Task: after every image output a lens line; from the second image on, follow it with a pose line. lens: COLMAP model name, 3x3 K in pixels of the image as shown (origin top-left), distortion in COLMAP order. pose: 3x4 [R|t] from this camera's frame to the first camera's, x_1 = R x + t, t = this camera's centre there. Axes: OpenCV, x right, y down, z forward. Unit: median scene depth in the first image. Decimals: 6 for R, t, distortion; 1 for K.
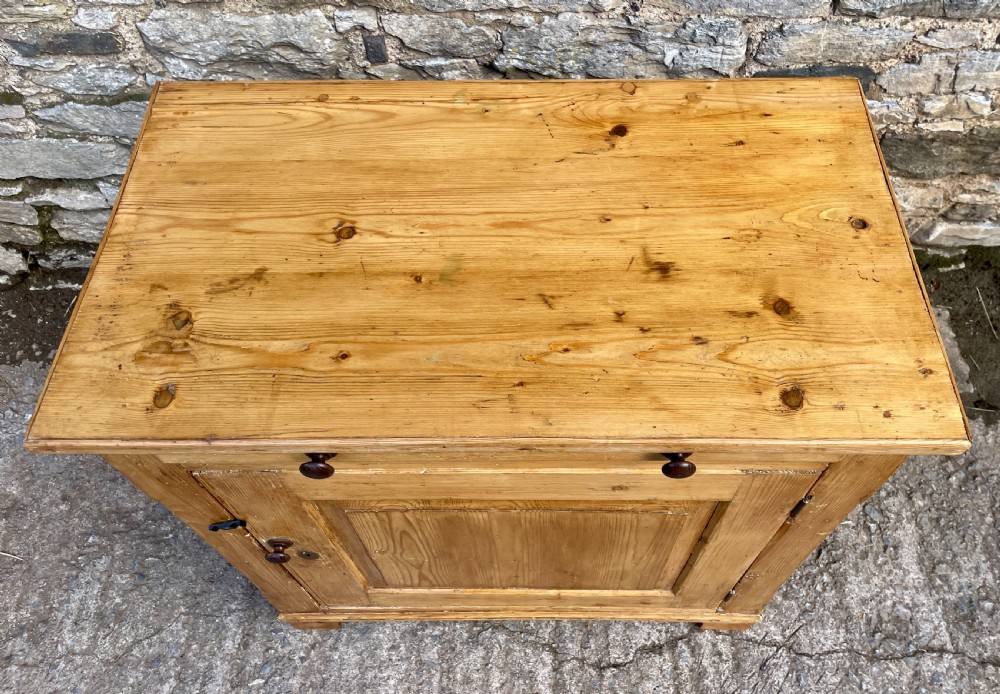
lens RADIAL K [[784.1, 0, 524.9], [0, 784.1, 318.2], [0, 0, 1]] dist [0.084927, -0.113842]
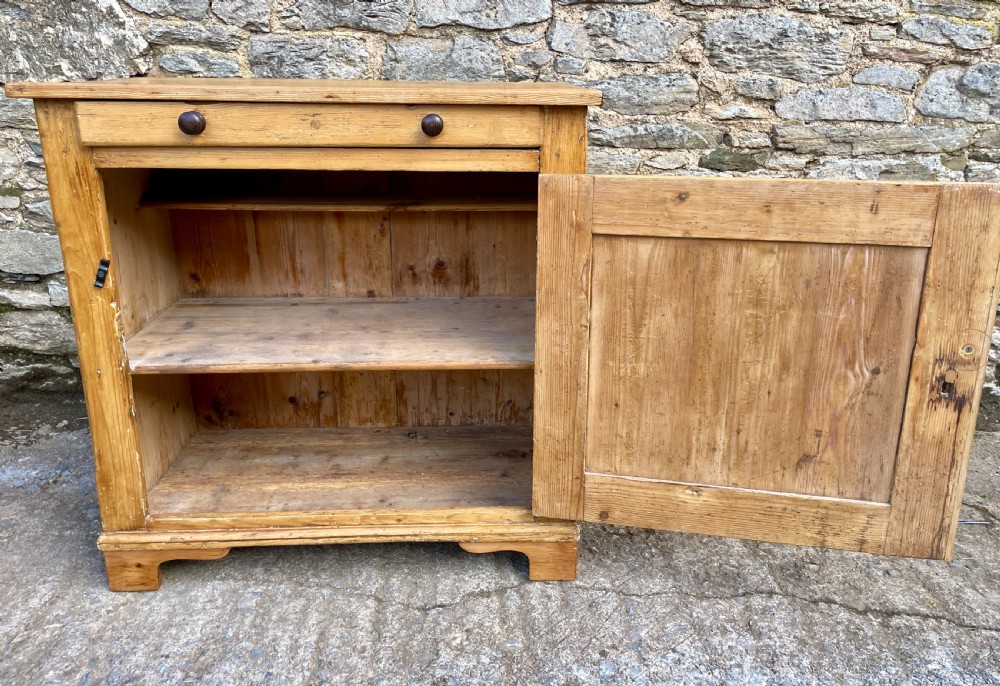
lens RADIAL K [[787.1, 0, 510.3], [0, 787.1, 303.0], [0, 0, 1]] dist [0.078023, -0.095197]
pose [[0.998585, 0.006776, 0.052747, 0.162010], [0.028716, 0.766108, -0.642070, 0.873590], [-0.044761, 0.642676, 0.764829, 0.020005]]
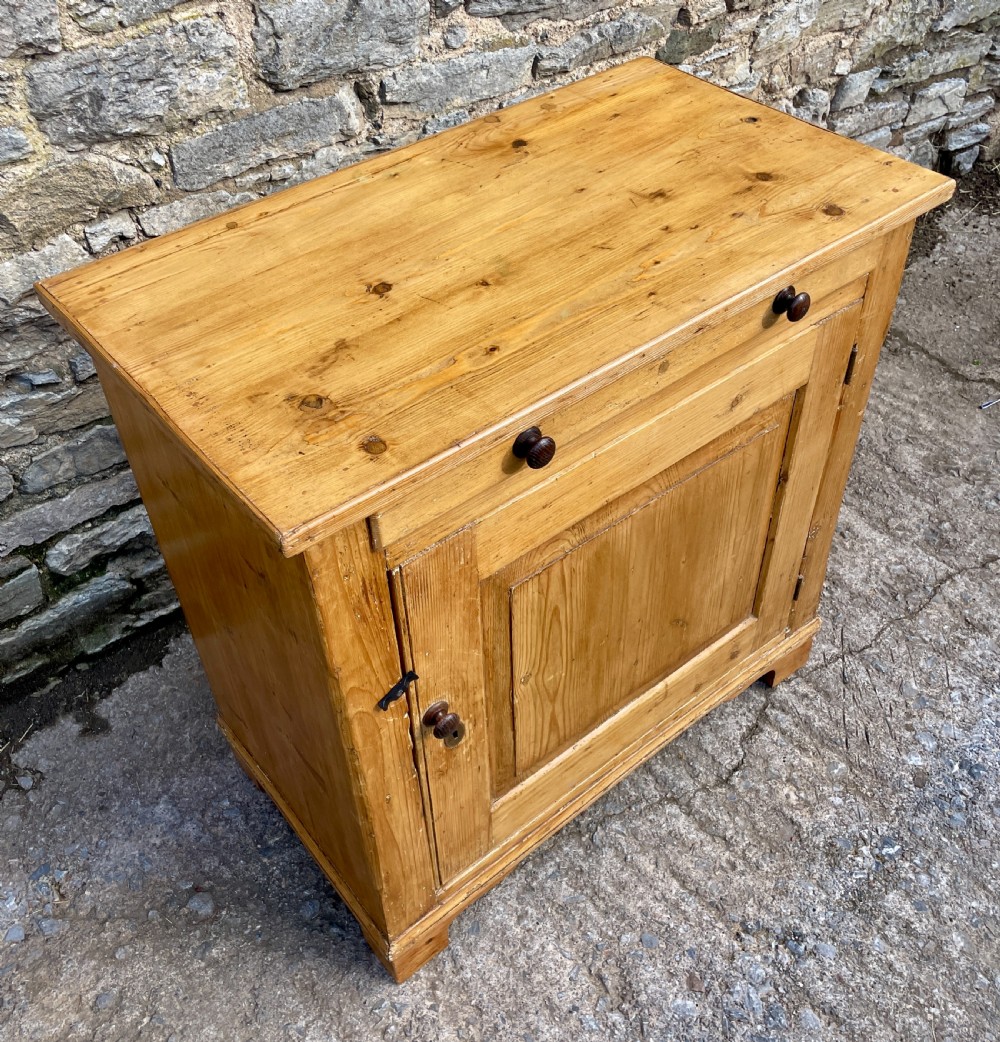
lens RADIAL K [[1081.9, 0, 483.6], [0, 1081.9, 480.7], [0, 0, 1]] dist [0.045157, 0.000000]
pose [[0.780636, -0.432275, 0.451383, -0.548643], [0.537604, 0.832763, -0.132239, 0.212515], [-0.318731, 0.345896, 0.882477, -0.055166]]
